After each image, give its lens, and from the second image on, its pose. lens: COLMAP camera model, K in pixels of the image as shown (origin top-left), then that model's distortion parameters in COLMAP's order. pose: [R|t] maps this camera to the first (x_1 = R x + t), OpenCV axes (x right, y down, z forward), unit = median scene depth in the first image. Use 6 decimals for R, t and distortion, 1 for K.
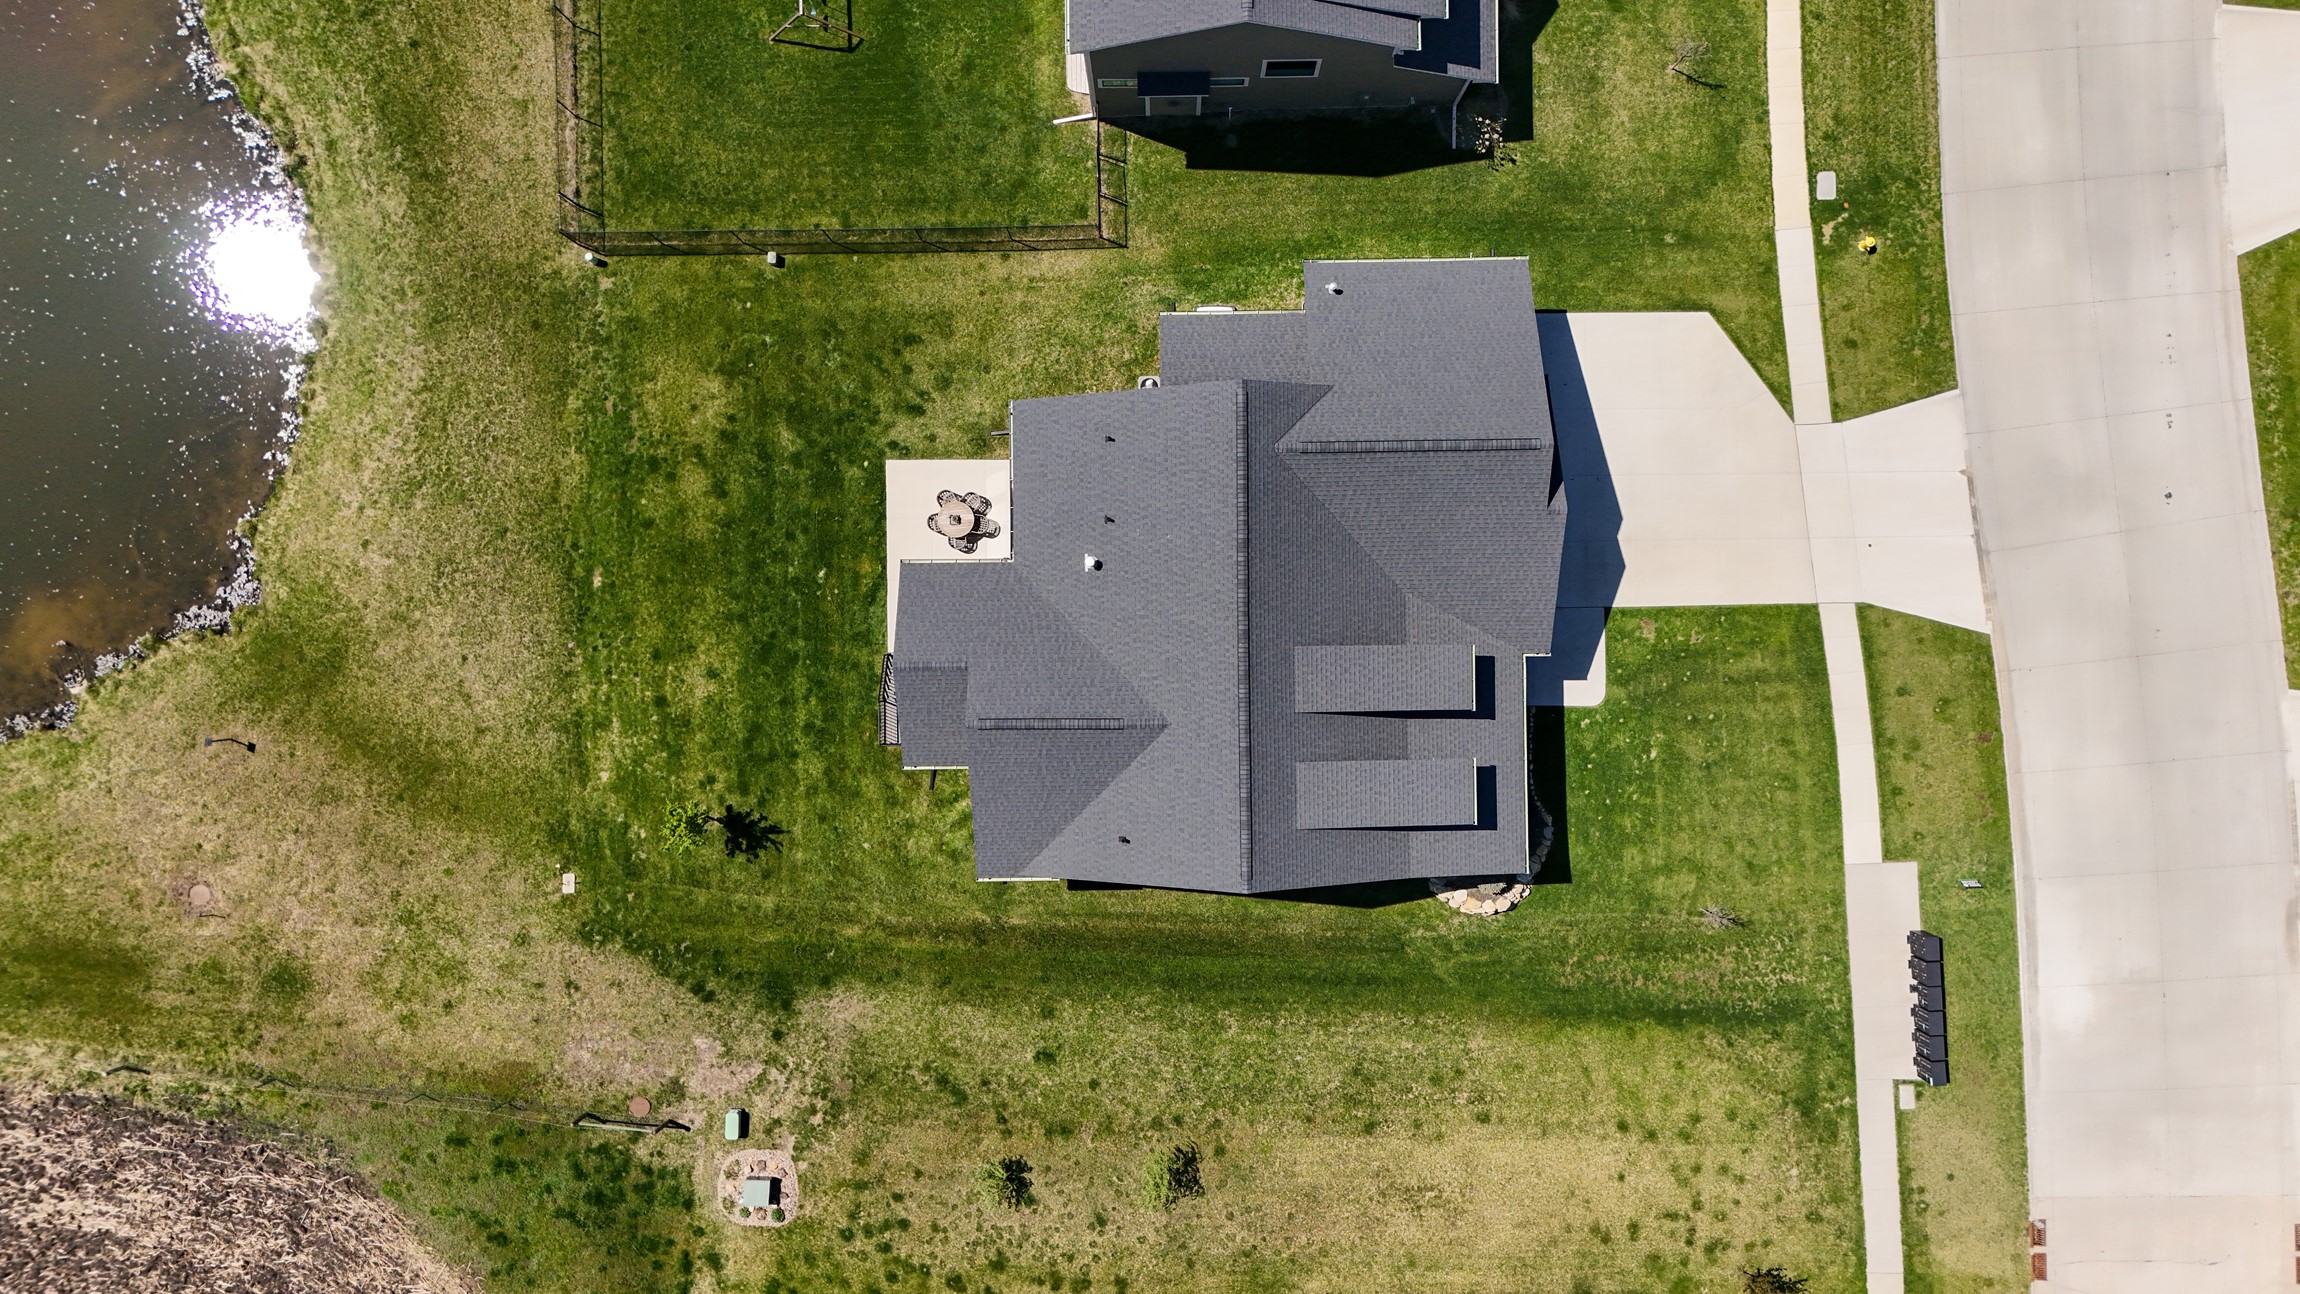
lens RADIAL K [[1686.7, 0, 1154.5], [0, 1686.7, 648.9], [0, 0, 1]] dist [0.072209, -0.064786]
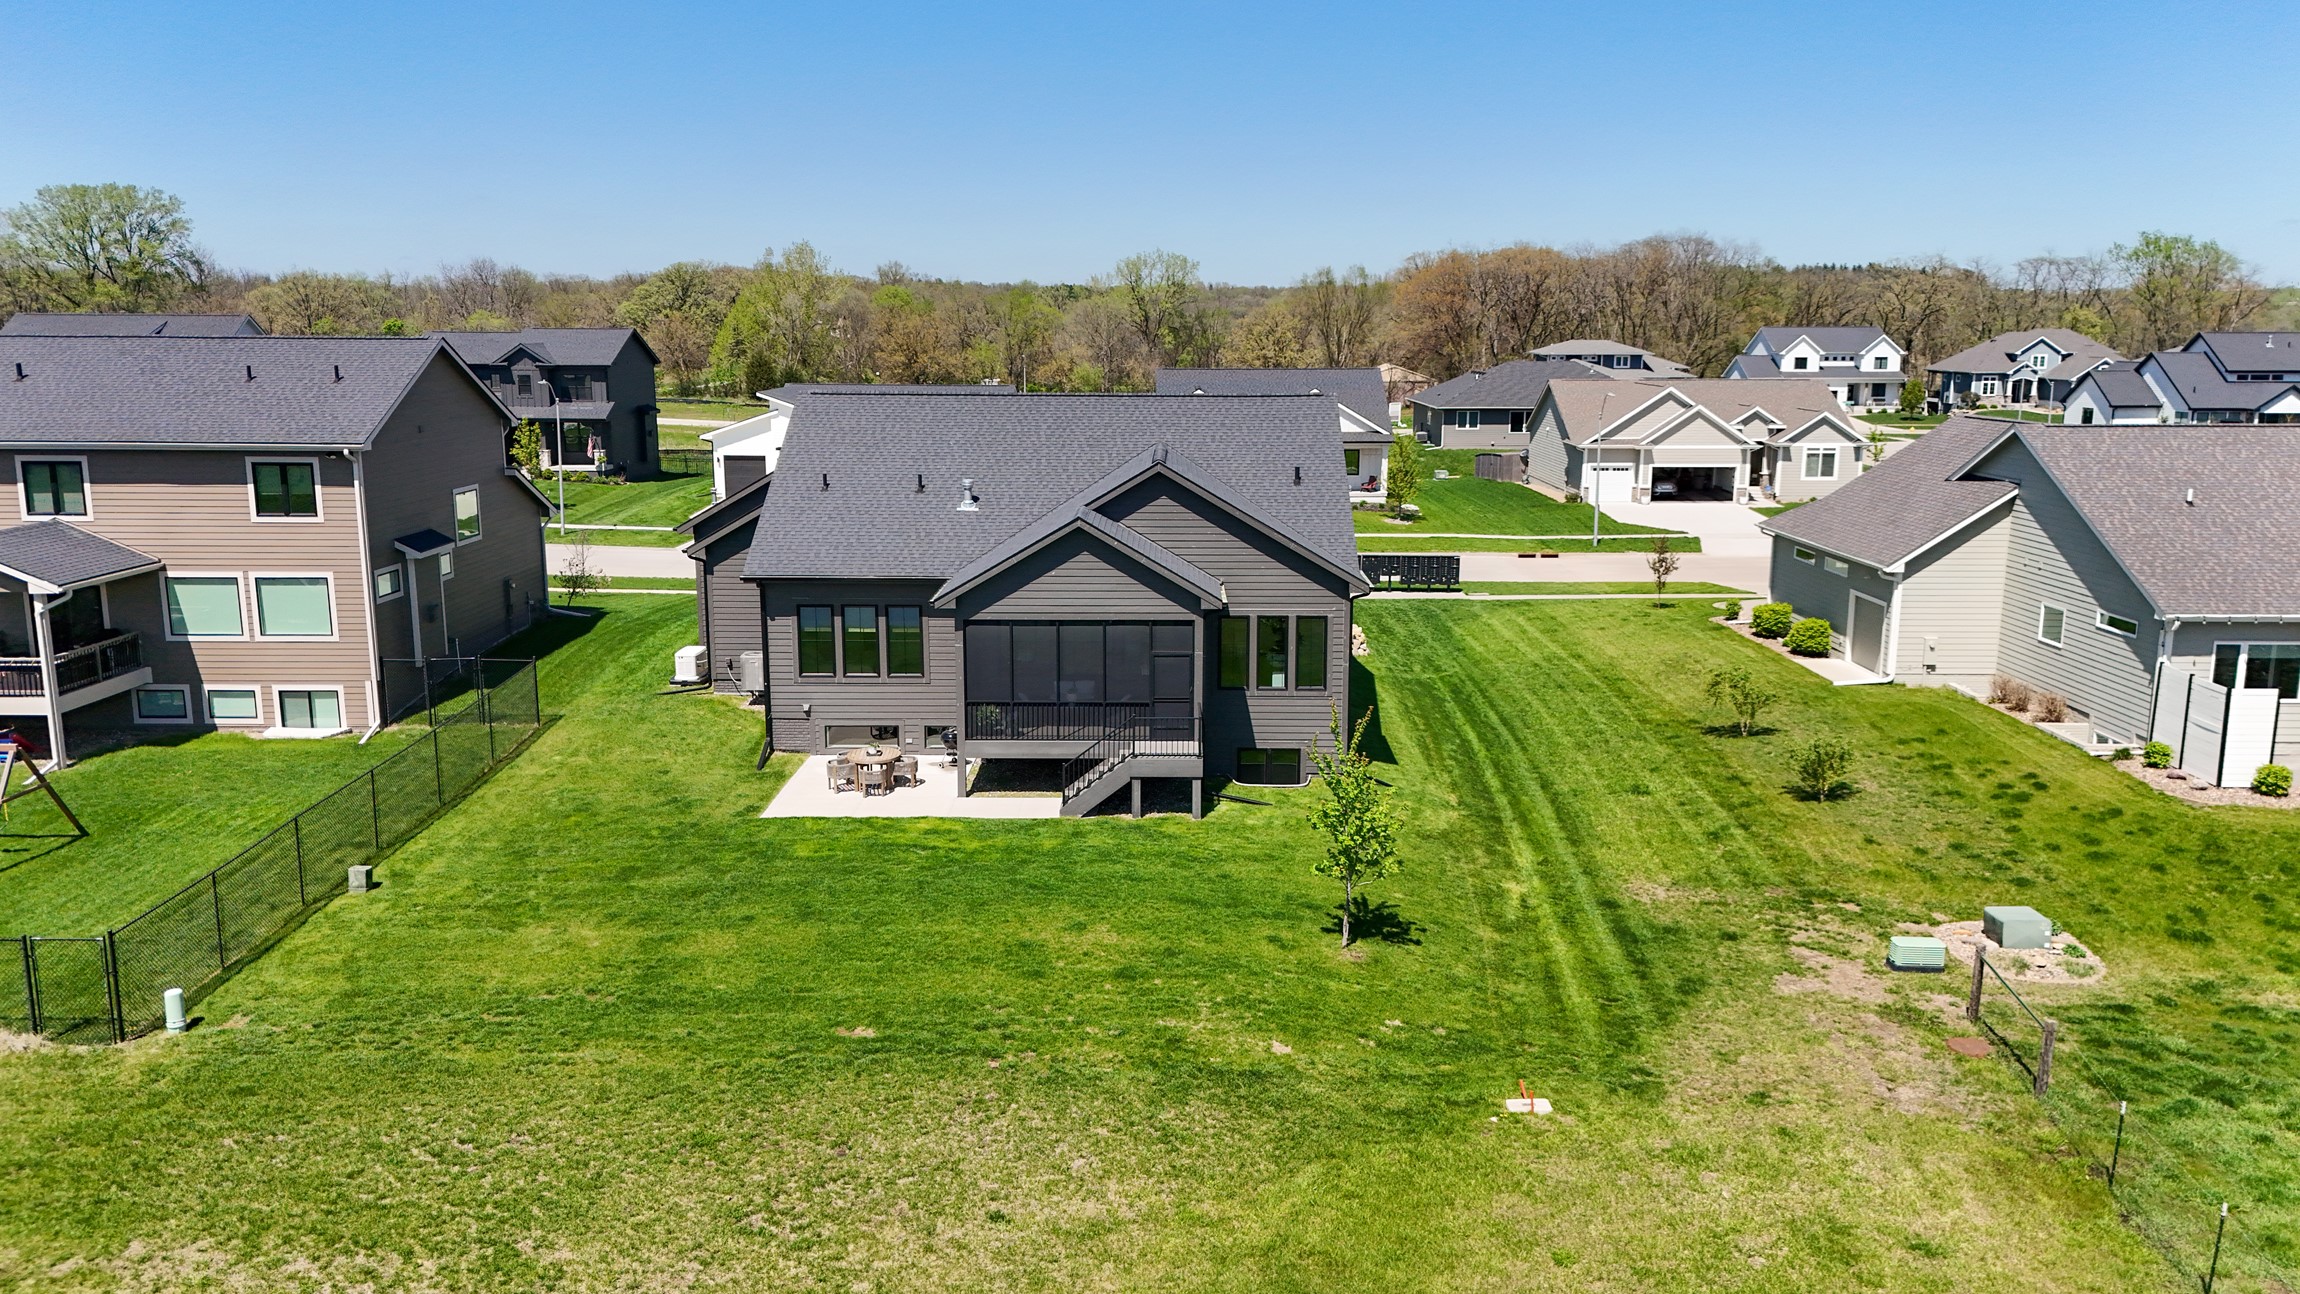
lens RADIAL K [[1686.7, 0, 1154.5], [0, 1686.7, 648.9], [0, 0, 1]] dist [0.072209, -0.064786]
pose [[0.015379, -0.183010, 0.982991, -0.774660], [0.999882, 0.002980, -0.015088, 0.047379], [-0.000168, 0.983107, 0.183034, 0.819055]]
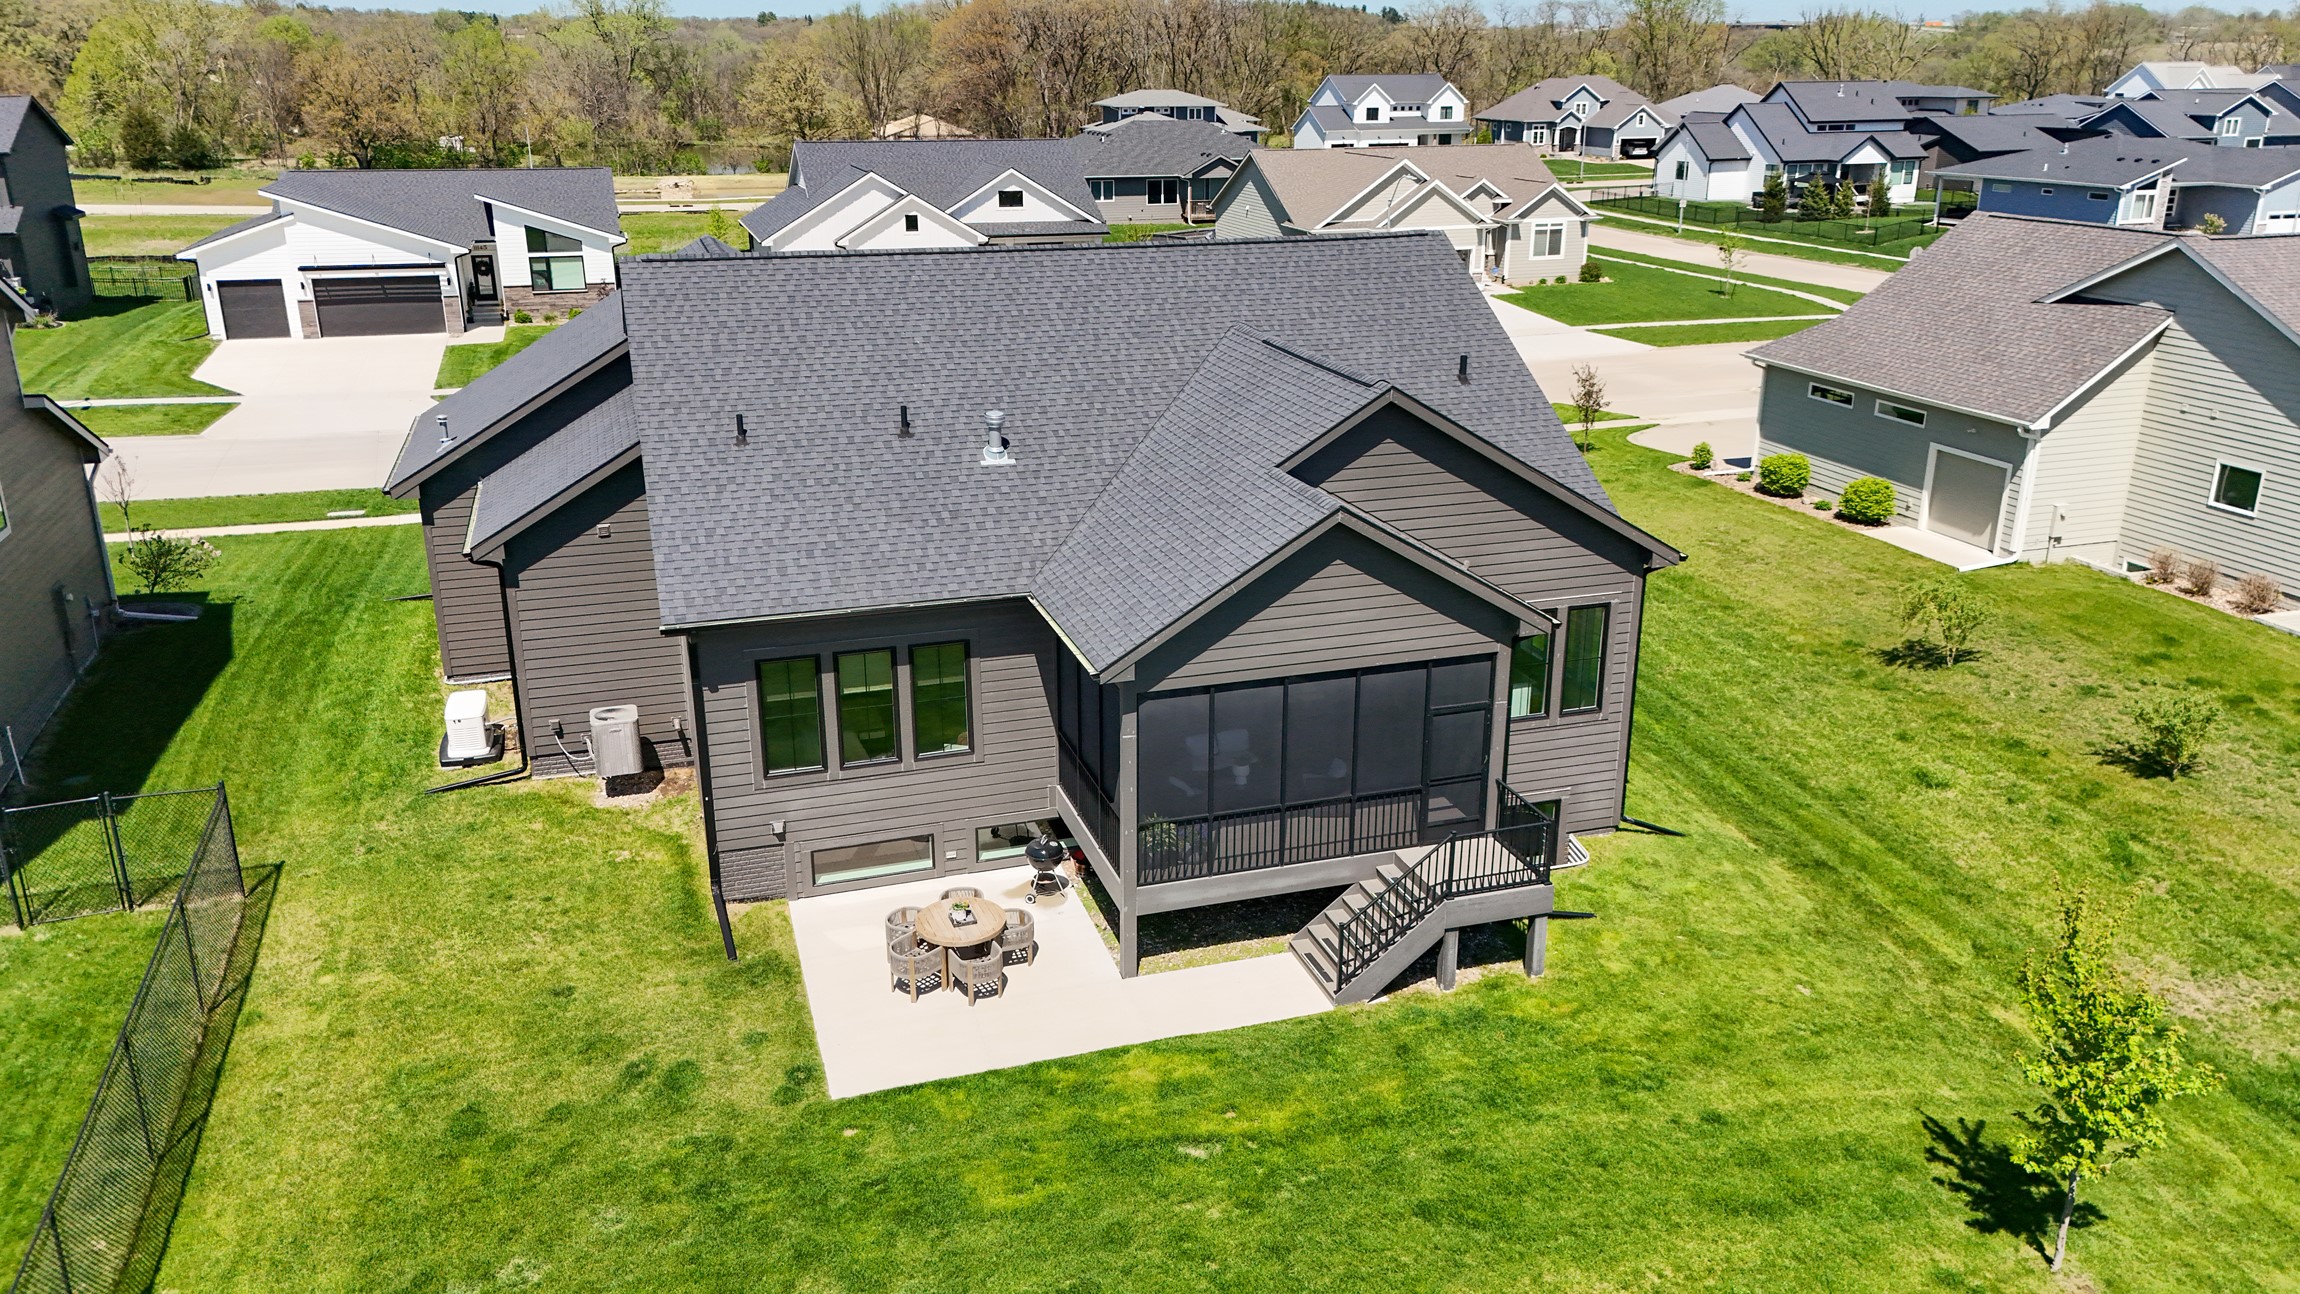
lens RADIAL K [[1686.7, 0, 1154.5], [0, 1686.7, 648.9], [0, 0, 1]] dist [0.072209, -0.064786]
pose [[-0.297532, -0.306747, 0.904091, -0.468735], [0.954697, -0.100826, 0.279977, -0.137077], [0.005273, 0.946436, 0.322849, 0.796852]]
